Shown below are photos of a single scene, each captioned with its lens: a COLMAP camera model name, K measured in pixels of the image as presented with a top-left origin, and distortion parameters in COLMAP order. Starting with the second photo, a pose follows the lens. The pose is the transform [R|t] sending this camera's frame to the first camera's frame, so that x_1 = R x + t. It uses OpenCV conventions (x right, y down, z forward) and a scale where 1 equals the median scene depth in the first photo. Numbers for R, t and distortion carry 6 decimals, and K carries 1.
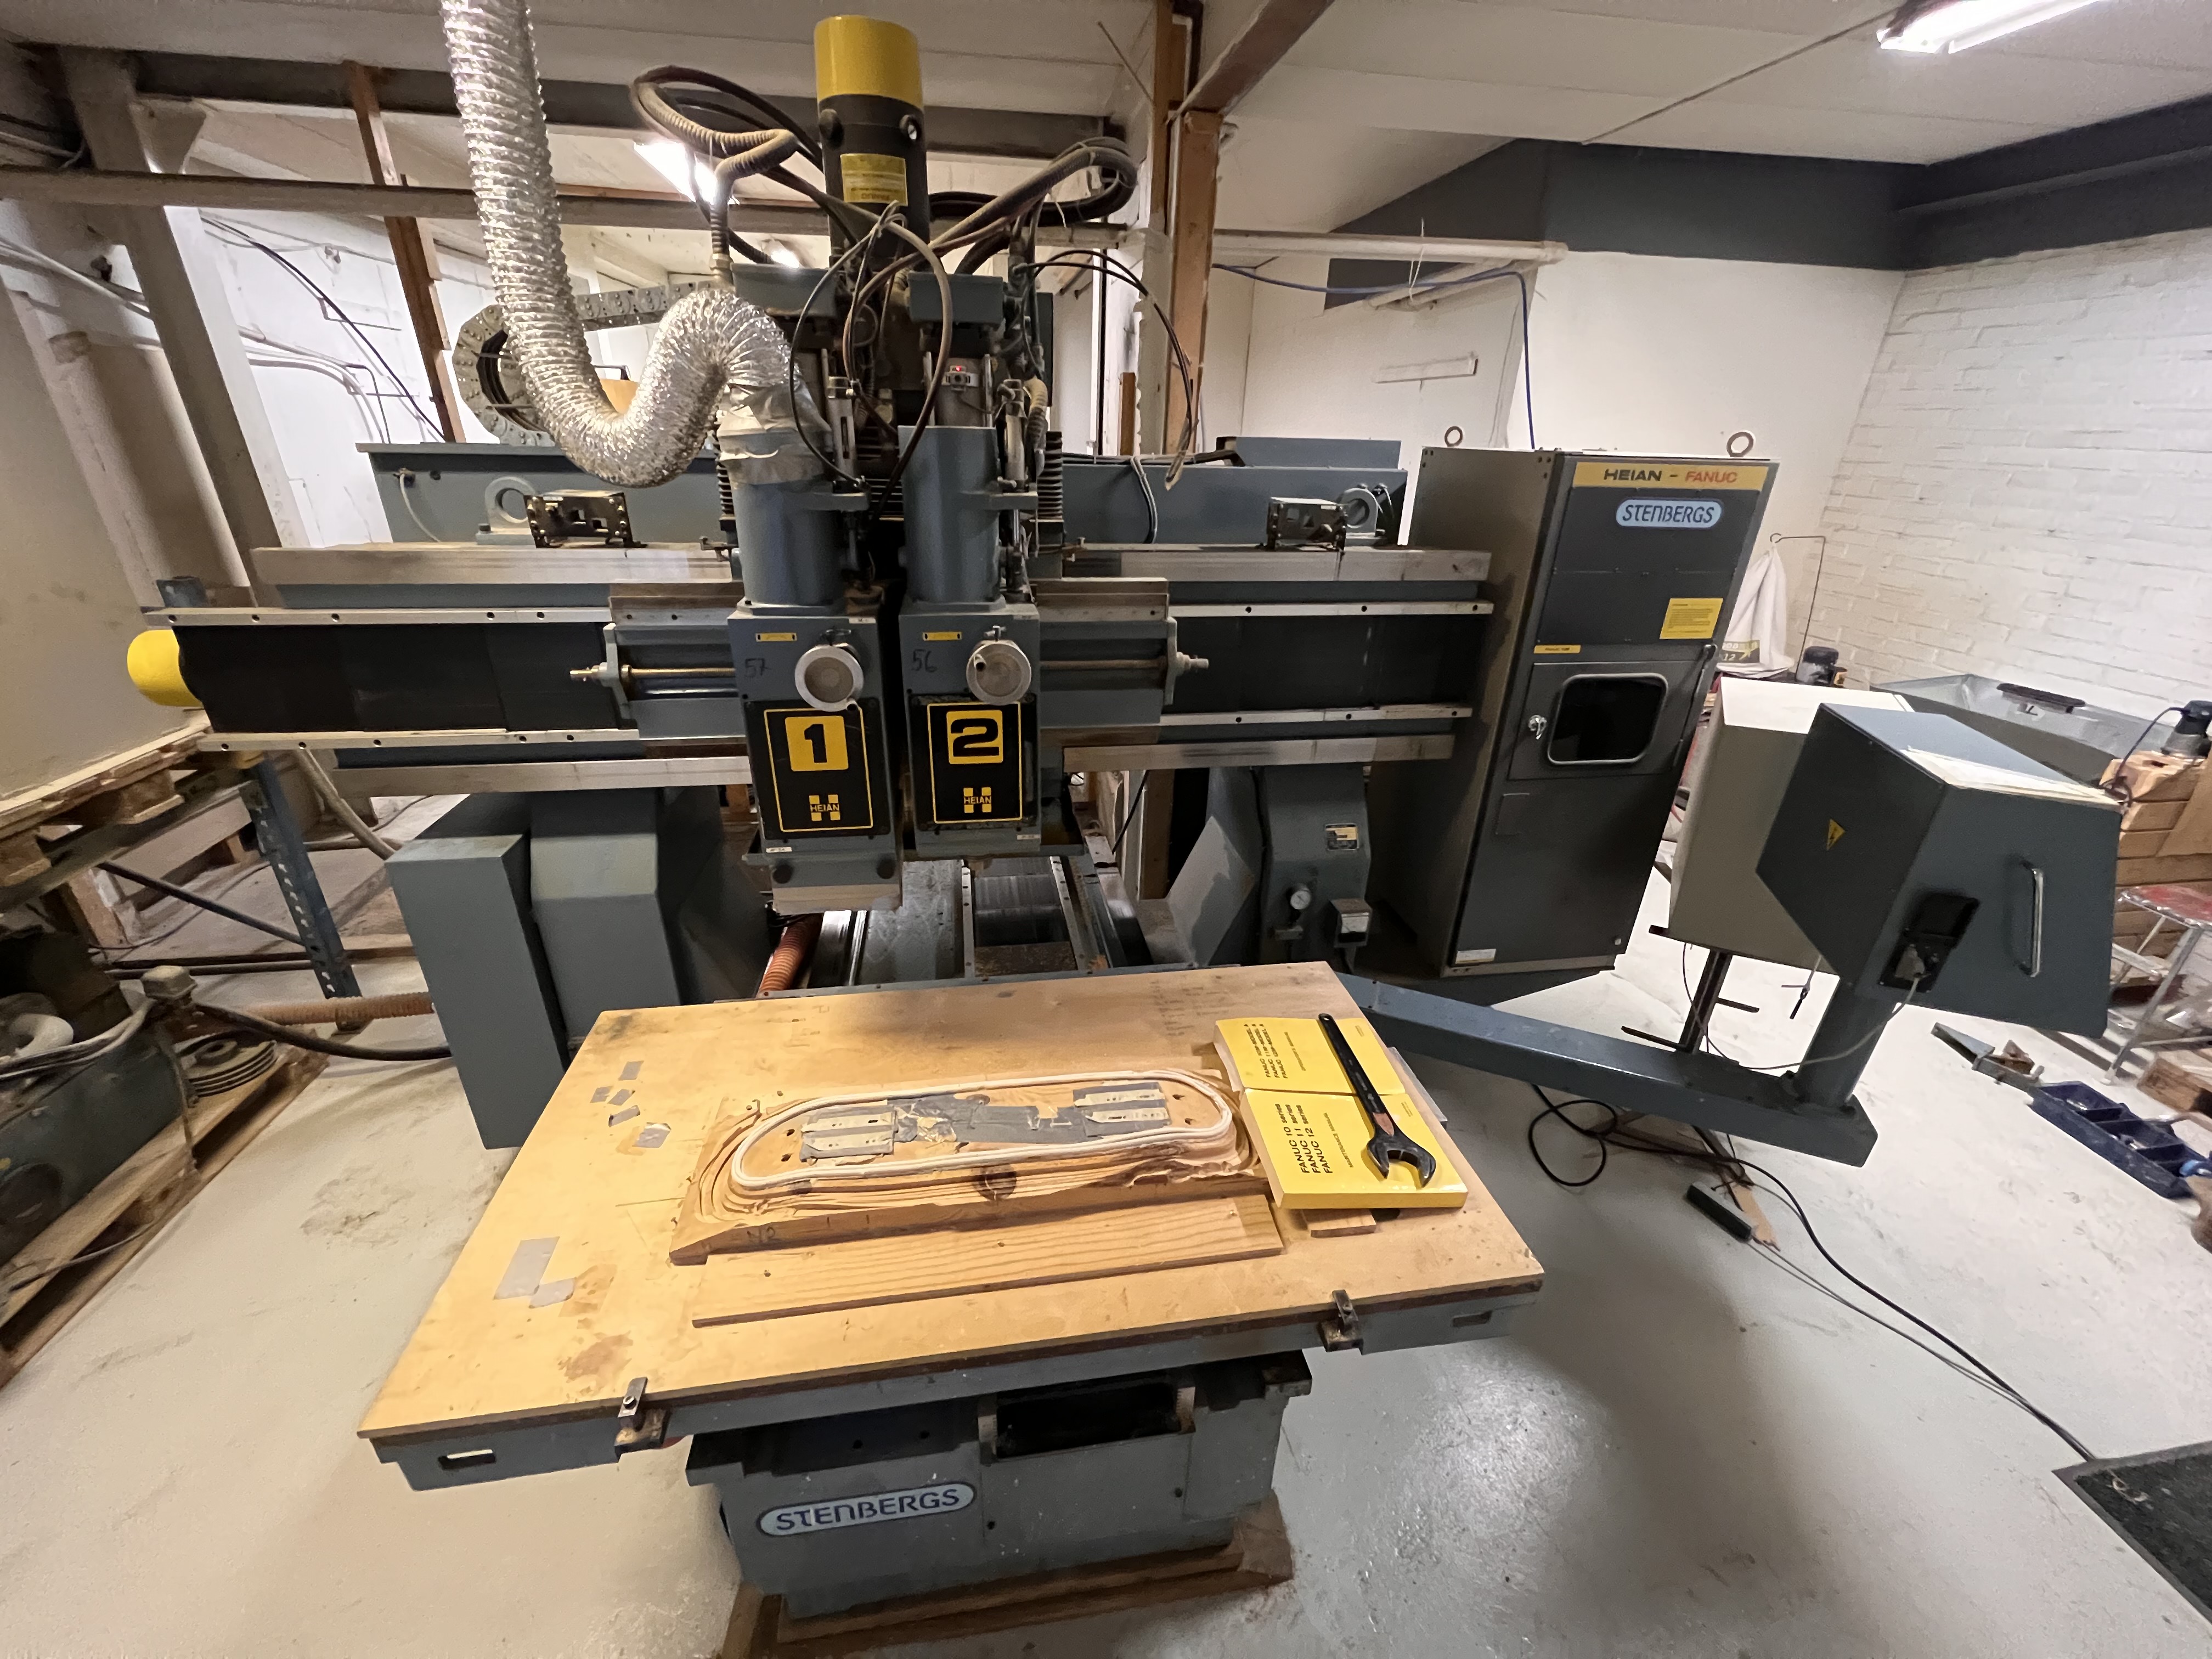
lens RADIAL K [[887.7, 0, 1102.3], [0, 887.7, 830.6], [0, 0, 1]] dist [-0.000795, 0.000058]
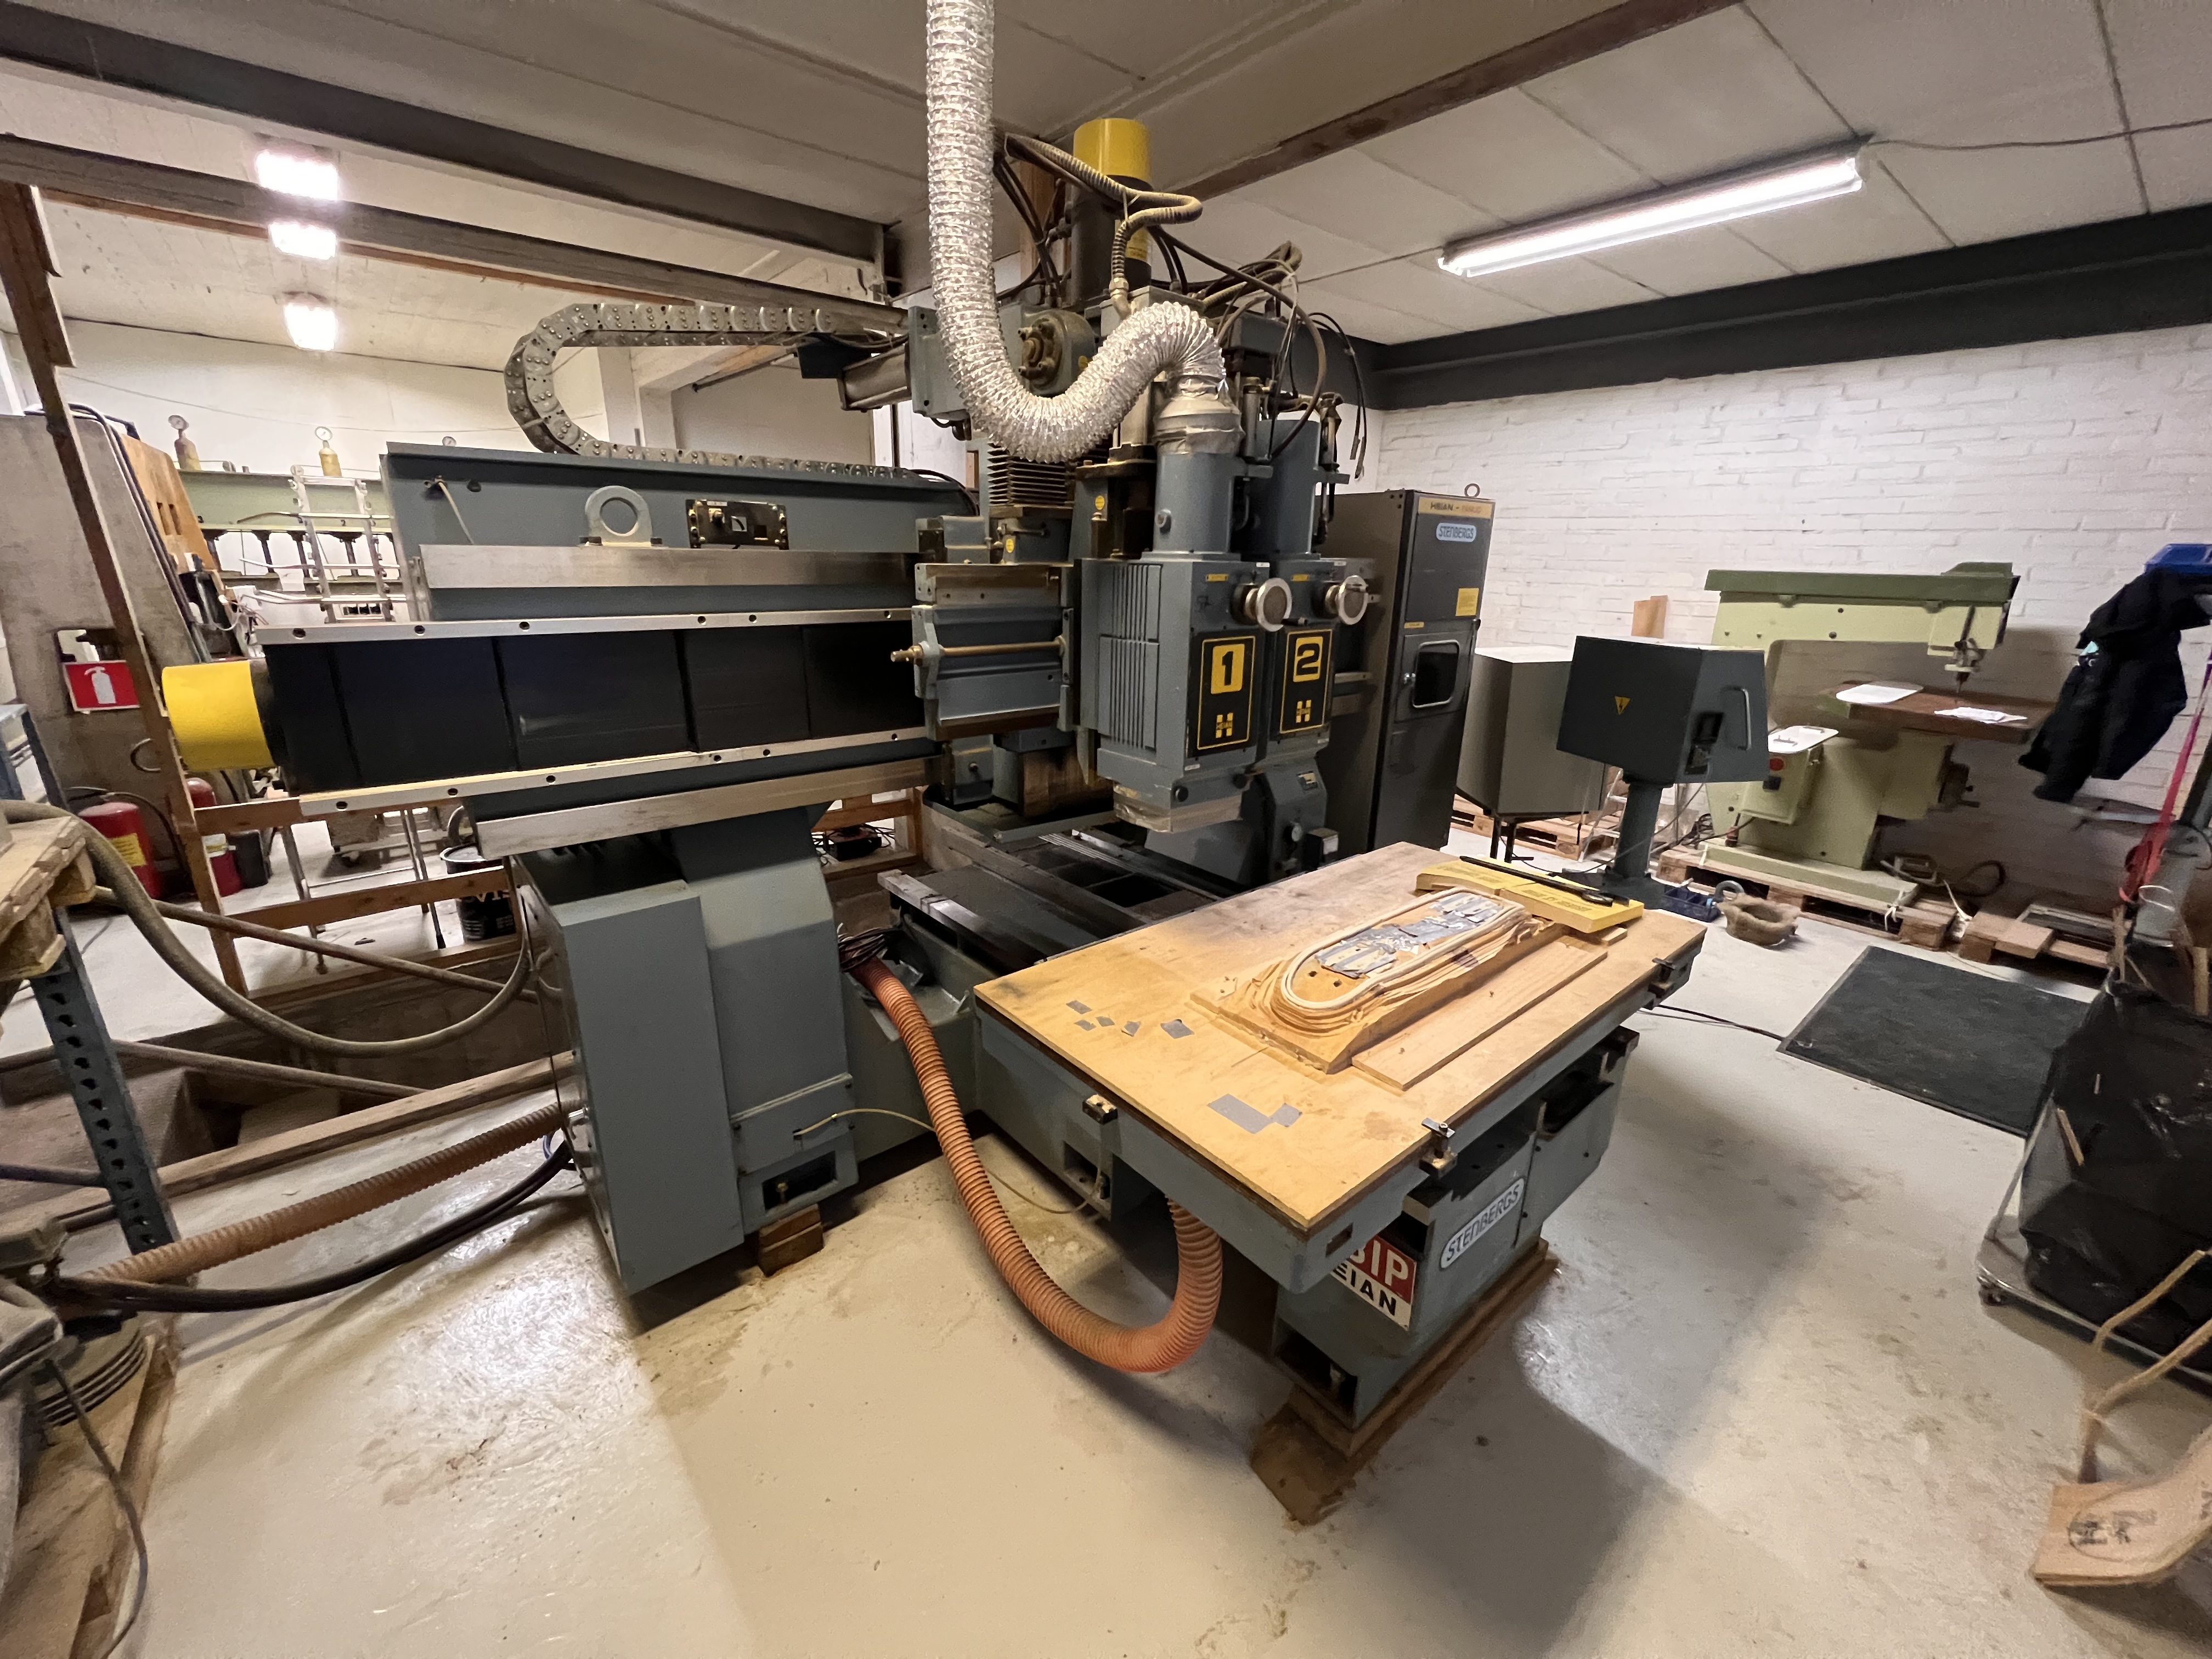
lens RADIAL K [[887.7, 0, 1104.9], [0, 887.7, 831.1], [0, 0, 1]] dist [-0.000795, 0.000058]
pose [[0.854731, -0.163272, 0.492725, -1.058558], [0.218429, 0.974240, -0.056079, 0.144803], [-0.470876, 0.155558, 0.868376, 0.054104]]
